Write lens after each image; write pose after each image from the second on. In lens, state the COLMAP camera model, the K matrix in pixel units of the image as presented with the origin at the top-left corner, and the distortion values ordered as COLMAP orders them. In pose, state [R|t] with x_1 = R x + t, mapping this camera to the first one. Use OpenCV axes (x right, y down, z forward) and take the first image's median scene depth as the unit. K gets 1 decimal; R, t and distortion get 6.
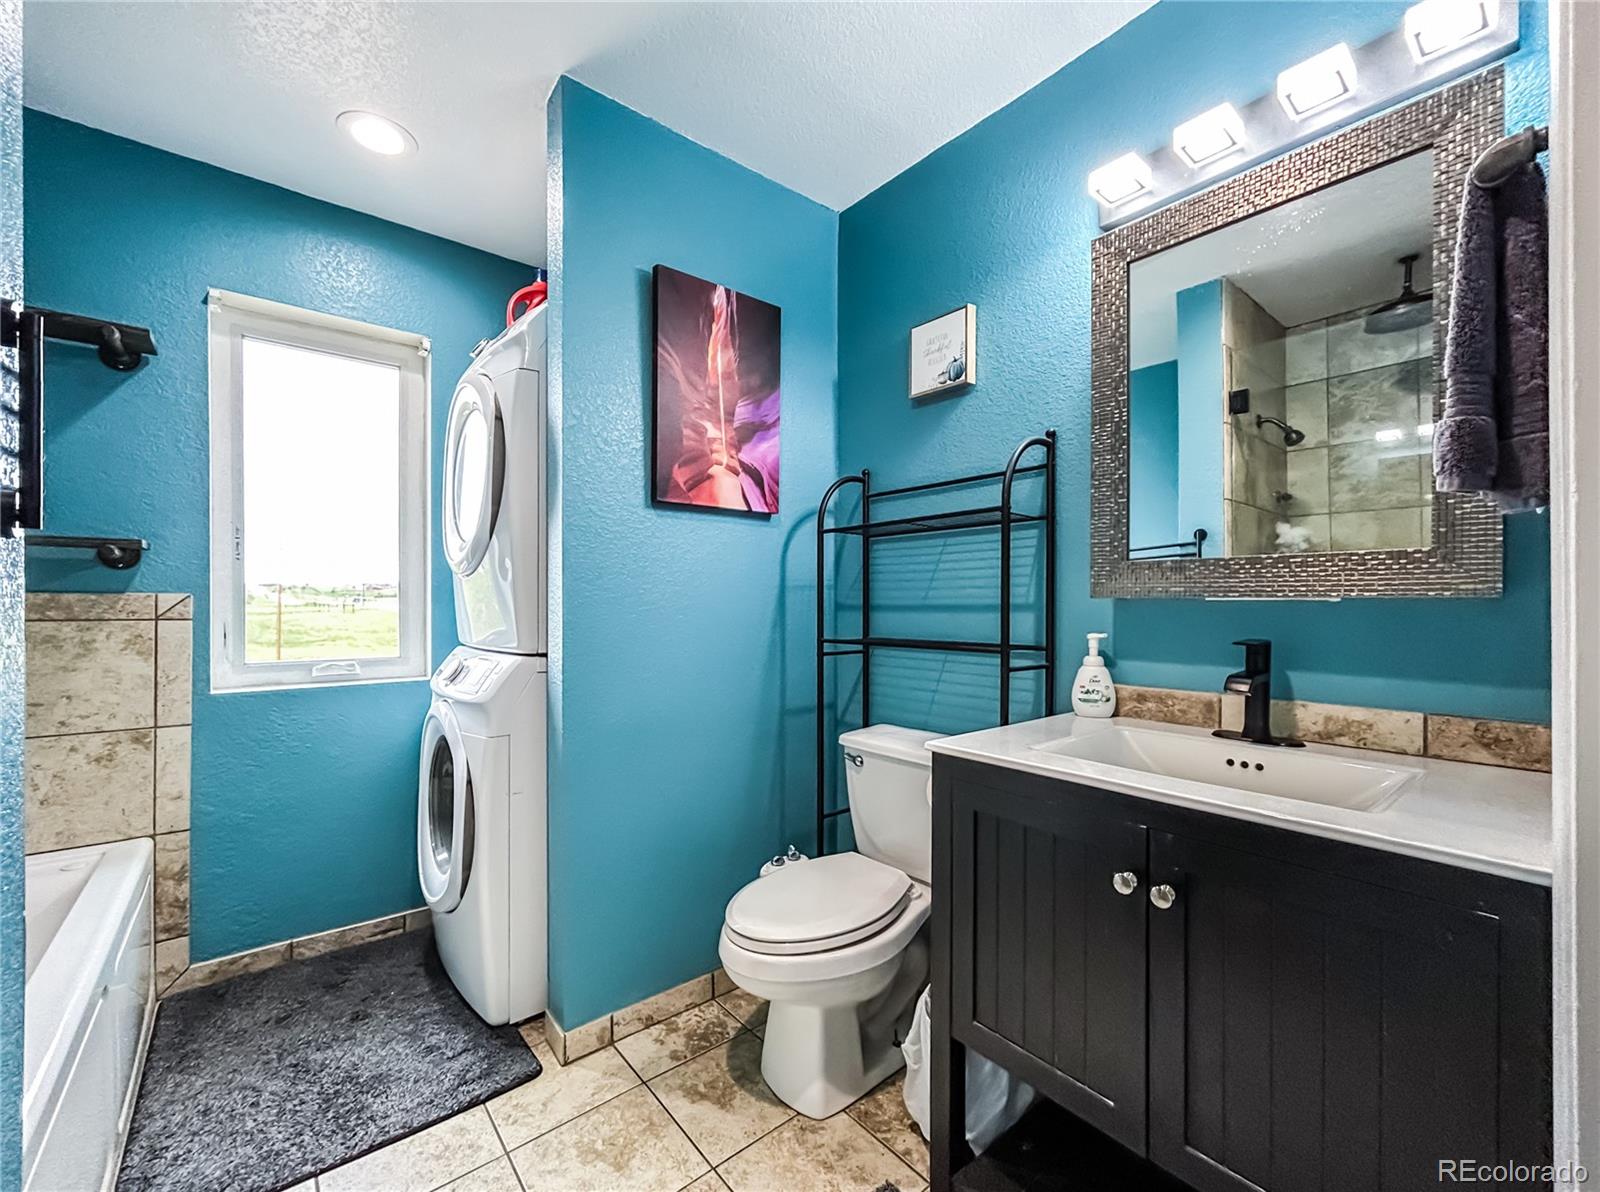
lens RADIAL K [[650.9, 0, 800.0], [0, 650.9, 596.0], [0, 0, 1]] dist [0.003089, -0.000278]
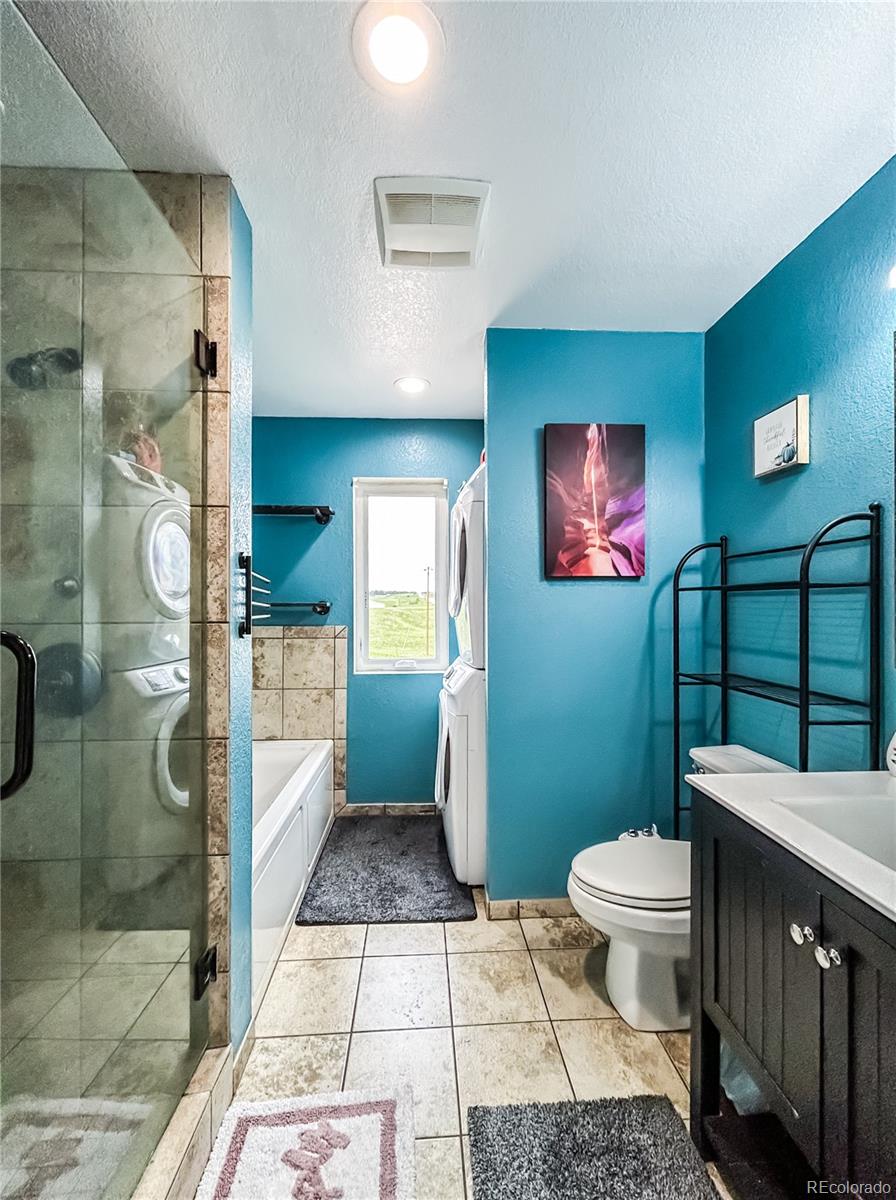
lens RADIAL K [[474.1, 0, 448.0], [0, 474.1, 600.0], [0, 0, 1]] dist [0.011175, 0.000246]
pose [[0.811793, -0.007390, -0.583899, 0.233087], [0.005098, 0.999972, -0.005567, -0.080425], [0.583924, 0.001543, 0.811807, -0.046759]]
